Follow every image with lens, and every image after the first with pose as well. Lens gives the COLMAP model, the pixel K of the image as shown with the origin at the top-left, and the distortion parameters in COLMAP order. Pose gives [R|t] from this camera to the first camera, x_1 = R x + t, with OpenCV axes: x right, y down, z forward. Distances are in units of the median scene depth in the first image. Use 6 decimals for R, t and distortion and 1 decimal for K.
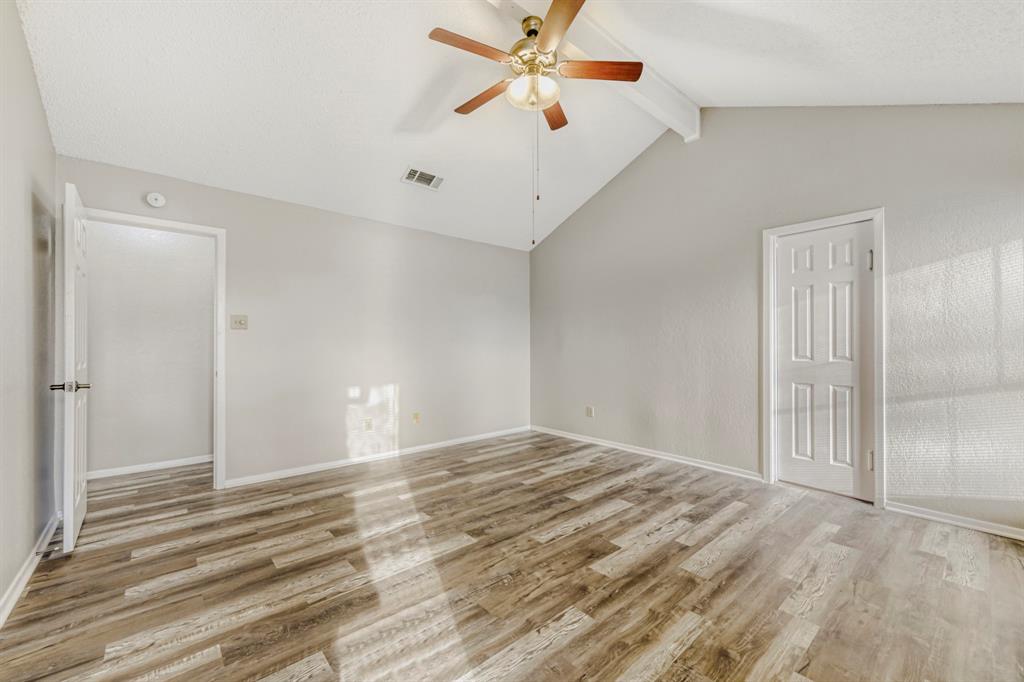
lens RADIAL K [[413.4, 0, 508.5], [0, 413.4, 353.2], [0, 0, 1]] dist [0.001219, -0.000308]
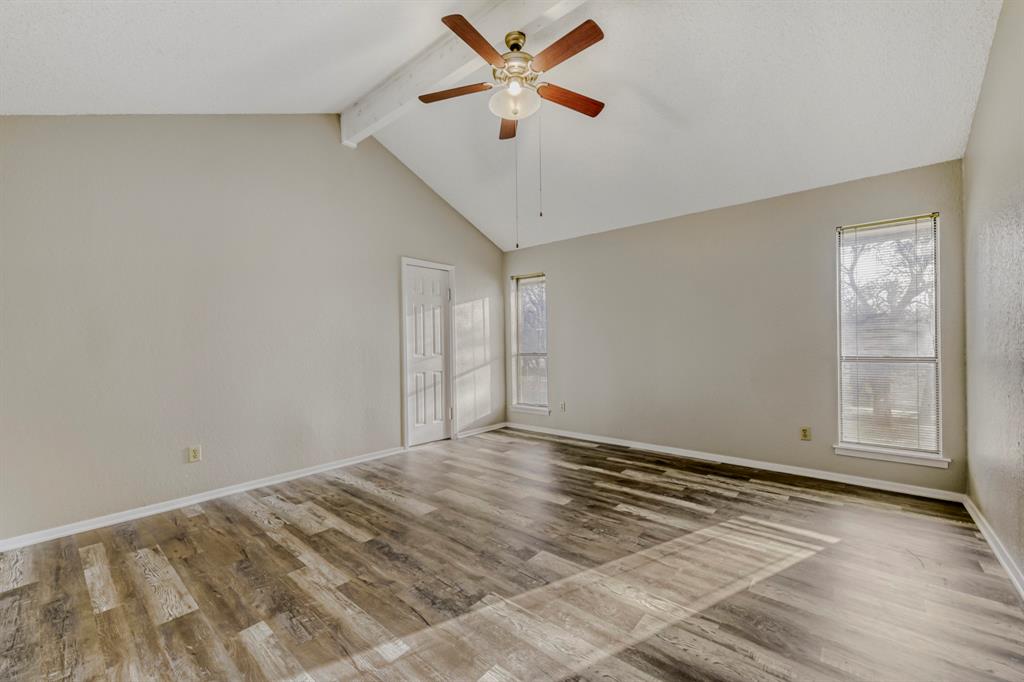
lens RADIAL K [[398.8, 0, 538.6], [0, 398.8, 344.5], [0, 0, 1]] dist [0.001957, 0.000061]
pose [[-0.187948, 0.002124, 0.982177, -0.717736], [0.031870, 0.999484, 0.003938, -0.013408], [-0.981662, 0.032042, -0.187918, 0.866992]]
